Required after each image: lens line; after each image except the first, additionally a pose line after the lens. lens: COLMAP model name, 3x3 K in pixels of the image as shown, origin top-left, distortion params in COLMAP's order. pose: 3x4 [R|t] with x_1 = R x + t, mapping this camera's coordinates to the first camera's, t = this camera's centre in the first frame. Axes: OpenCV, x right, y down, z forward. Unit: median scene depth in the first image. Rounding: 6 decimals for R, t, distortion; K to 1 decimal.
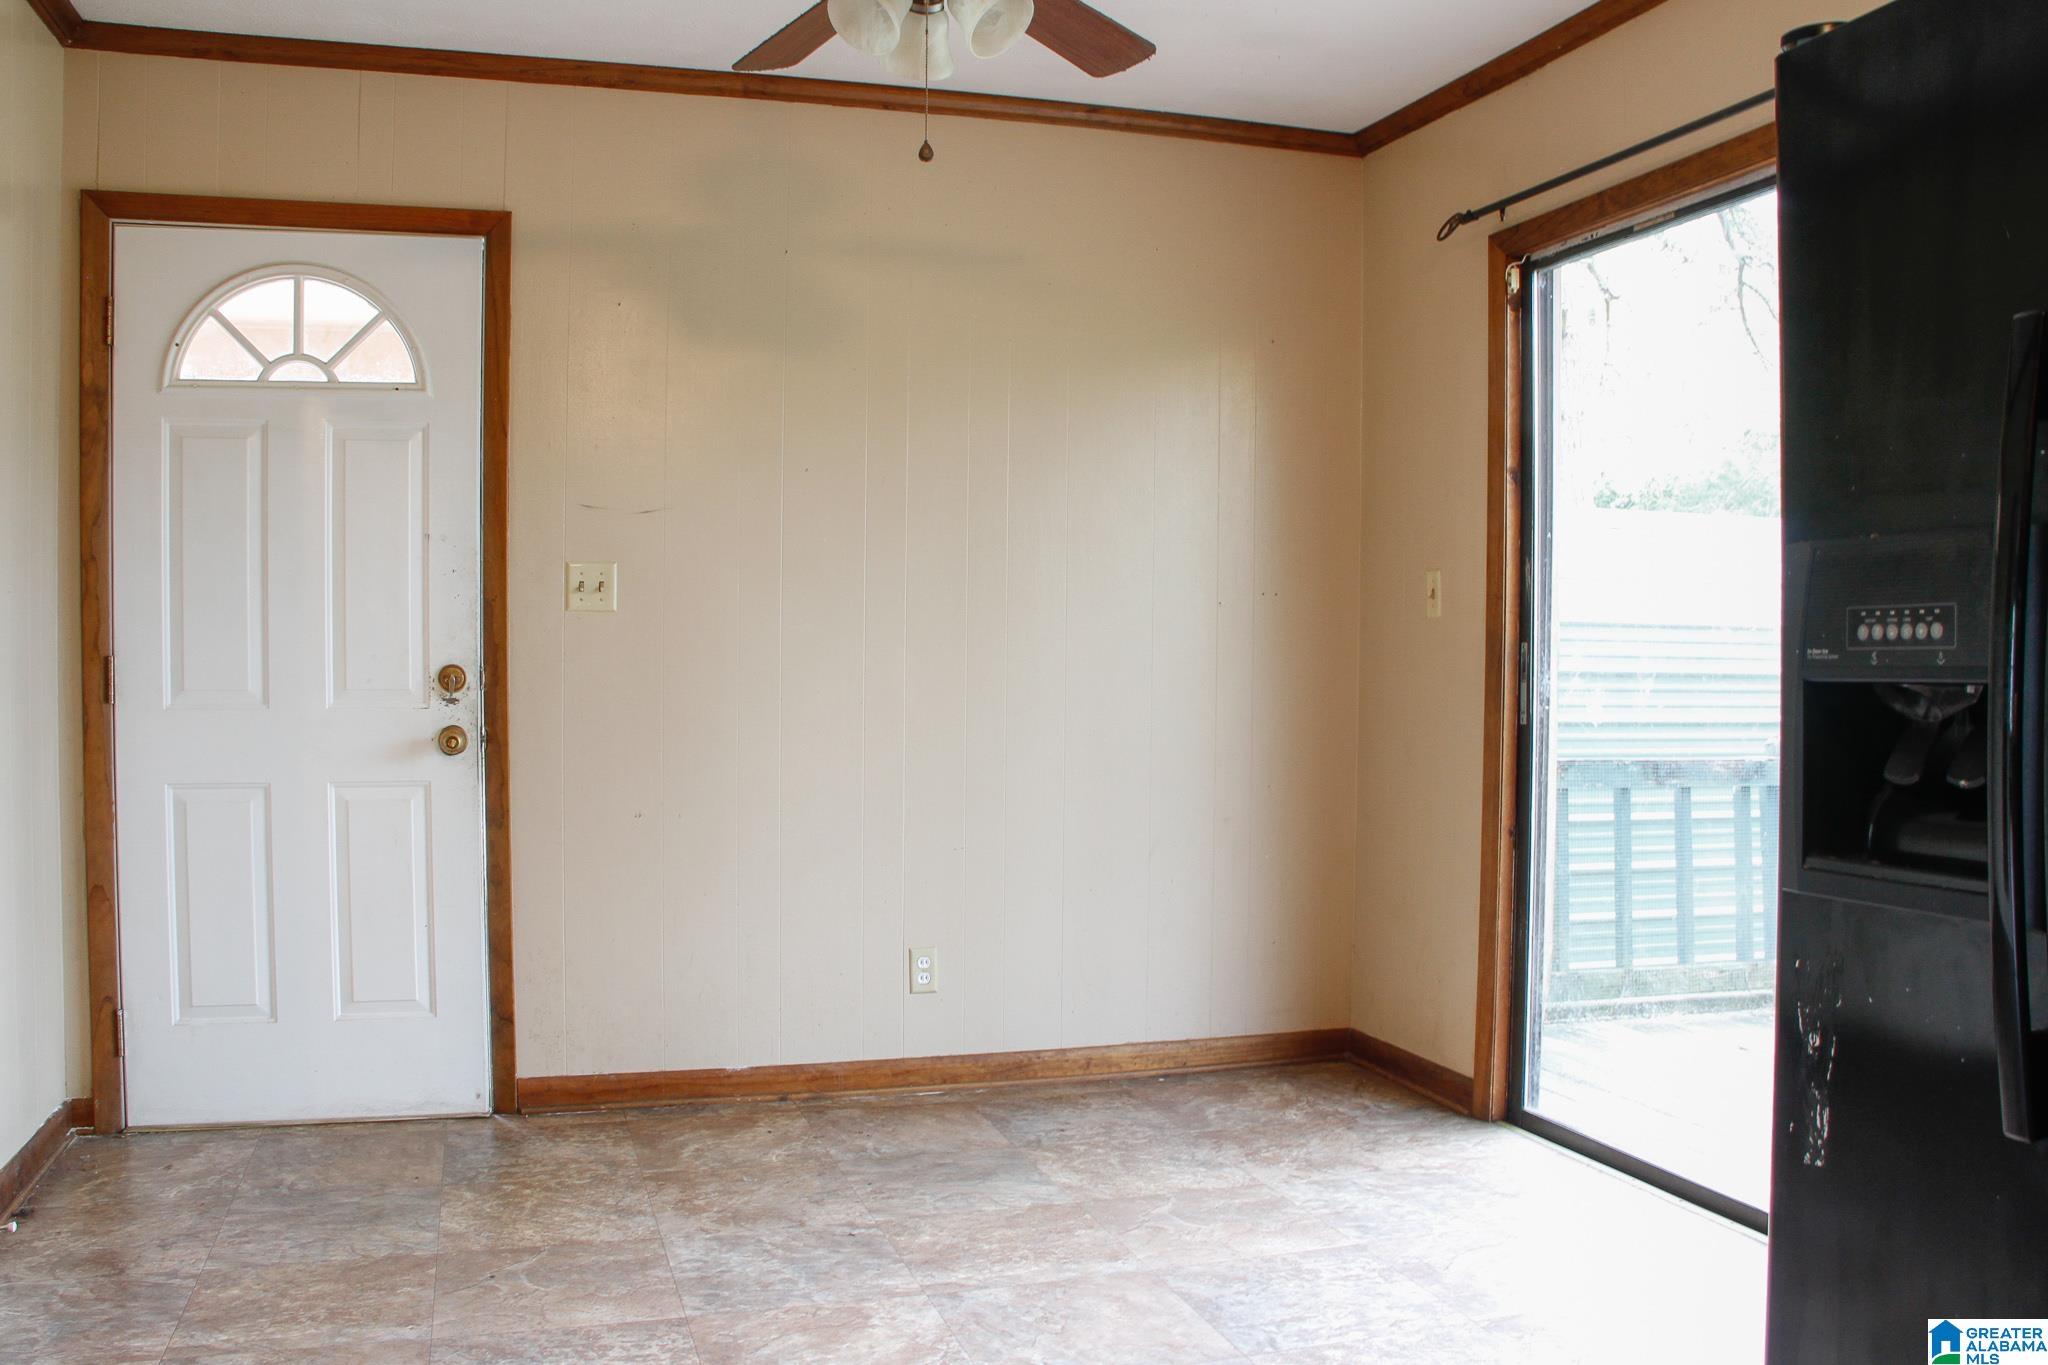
lens RADIAL K [[1786.6, 0, 1024.7], [0, 1786.6, 709.8], [0, 0, 1]] dist [-0.183970, 0.140711]
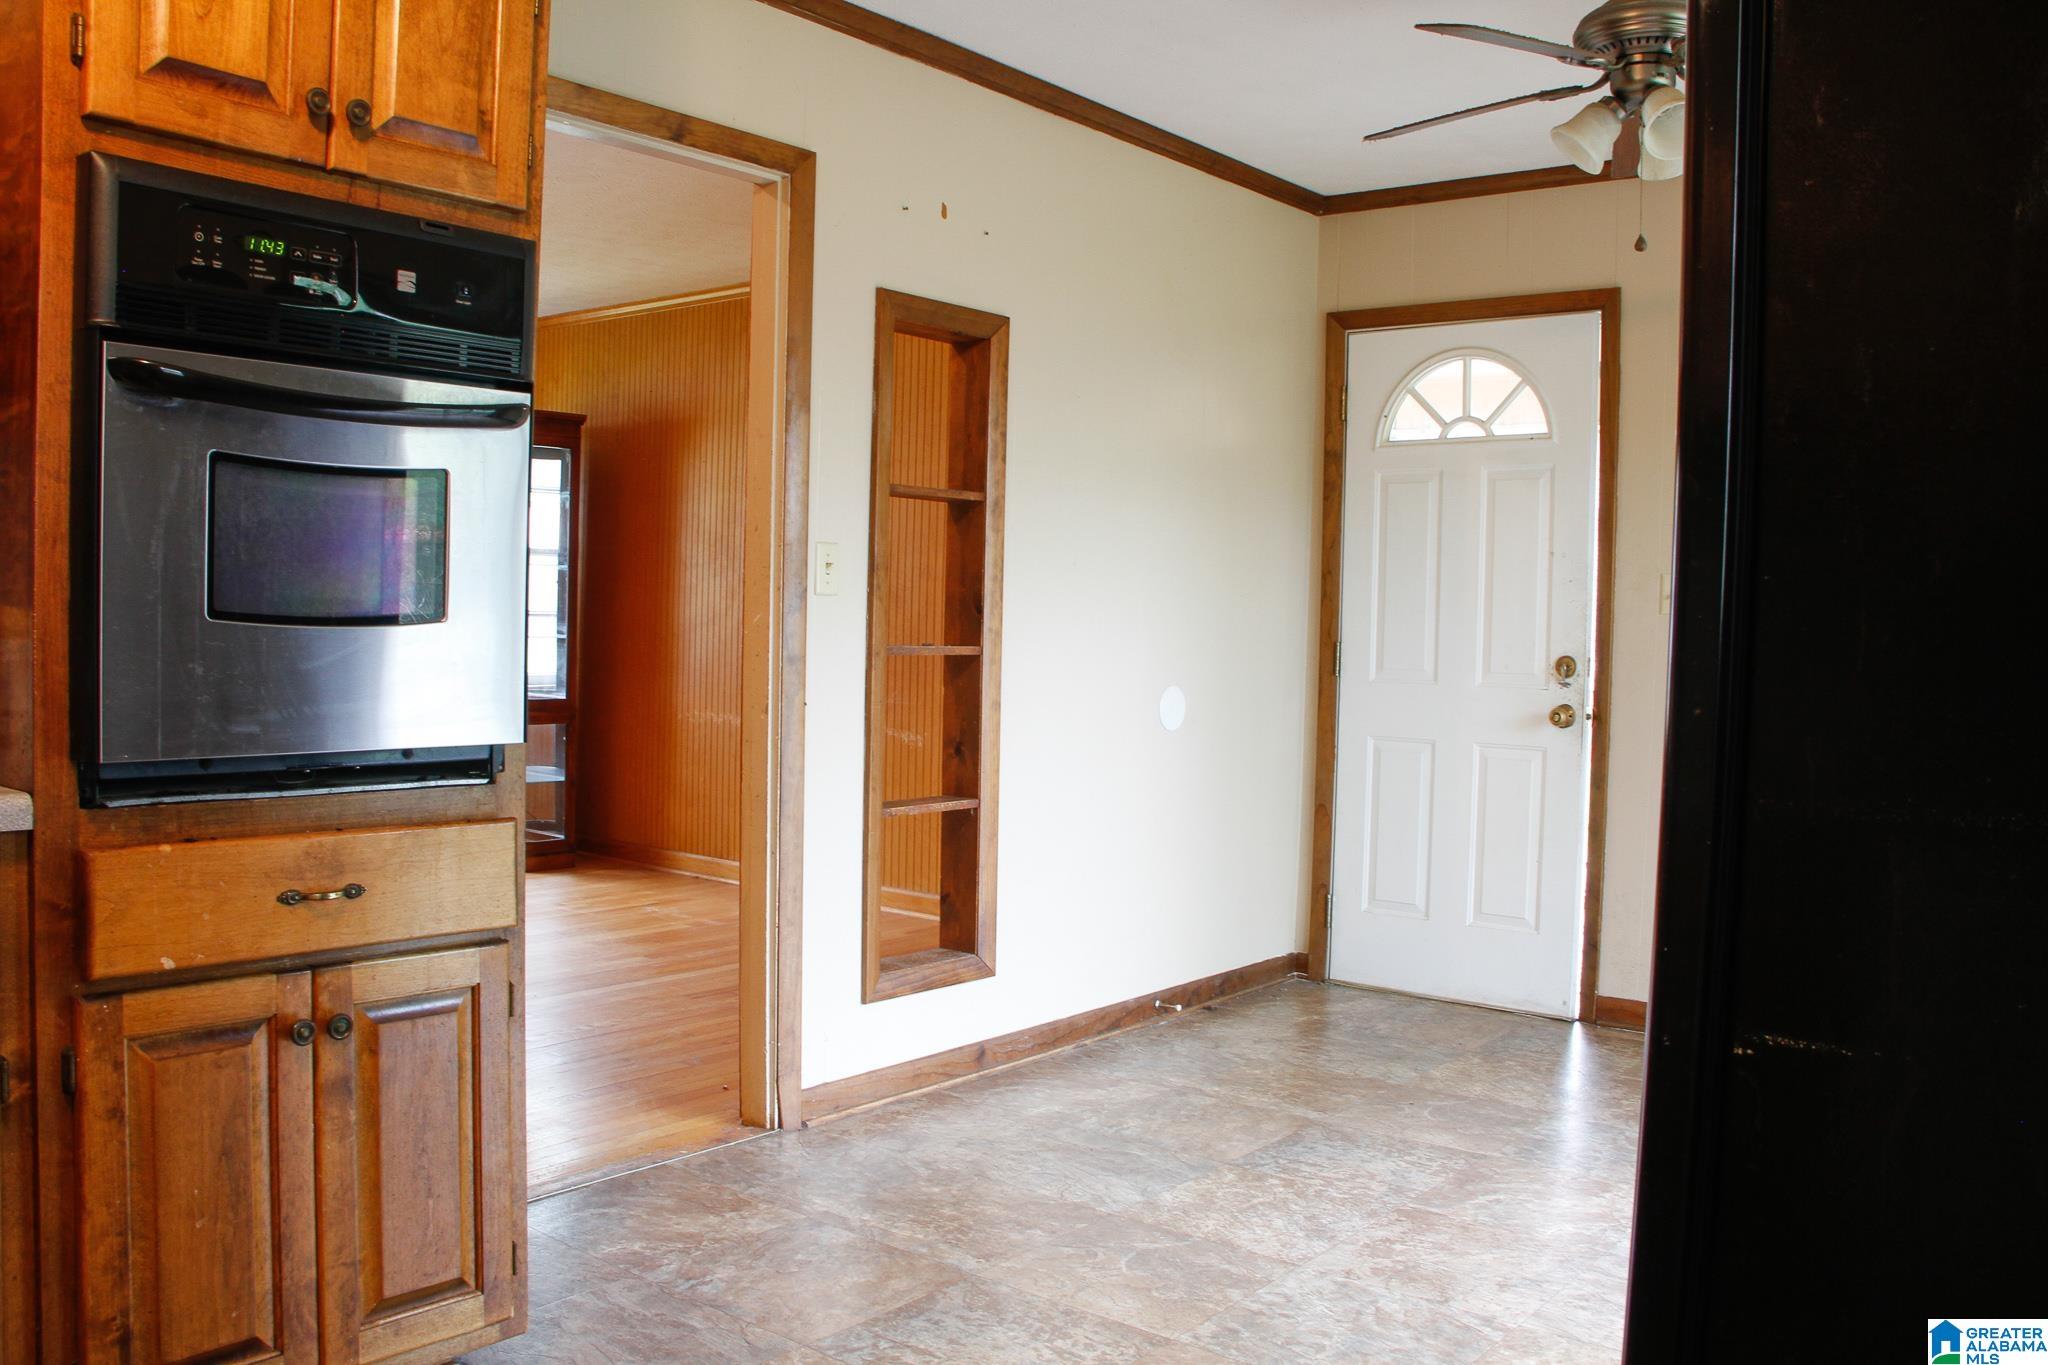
lens RADIAL K [[1786.6, 0, 1024.7], [0, 1786.6, 709.8], [0, 0, 1]] dist [-0.183970, 0.140711]
pose [[0.553298, 0.049307, -0.831523, 0.528703], [-0.049374, 0.998433, 0.026350, -0.001364], [0.831519, 0.026476, 0.554865, -0.018703]]
